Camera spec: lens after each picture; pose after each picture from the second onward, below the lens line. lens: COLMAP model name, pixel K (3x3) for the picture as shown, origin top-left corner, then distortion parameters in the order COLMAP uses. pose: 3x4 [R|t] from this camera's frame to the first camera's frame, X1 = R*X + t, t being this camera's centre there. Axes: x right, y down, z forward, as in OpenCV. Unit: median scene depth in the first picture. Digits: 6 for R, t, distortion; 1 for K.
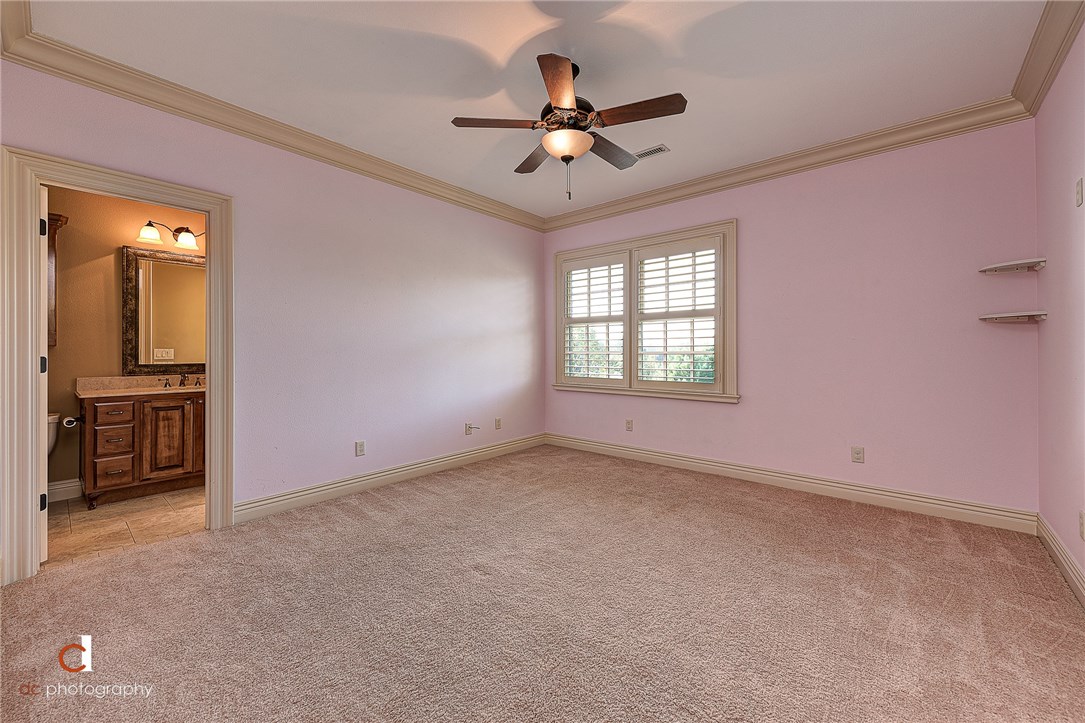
lens RADIAL K [[431.2, 0, 542.5], [0, 431.2, 361.5], [0, 0, 1]] dist [0.001220, -0.000052]
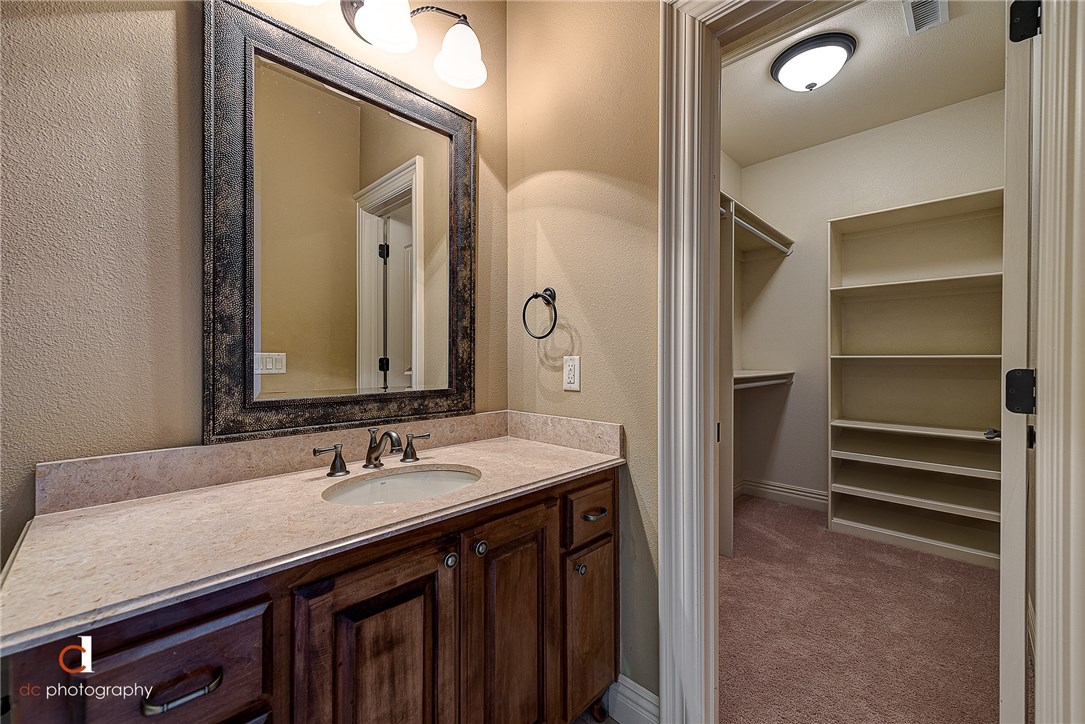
lens RADIAL K [[431.2, 0, 542.5], [0, 431.2, 362.0], [0, 0, 1]] dist [0.001220, -0.000052]
pose [[0.997726, 0.001365, -0.067387, -0.726774], [-0.001278, 0.999998, 0.001328, -0.021294], [0.067388, -0.001239, 0.997726, 0.727126]]
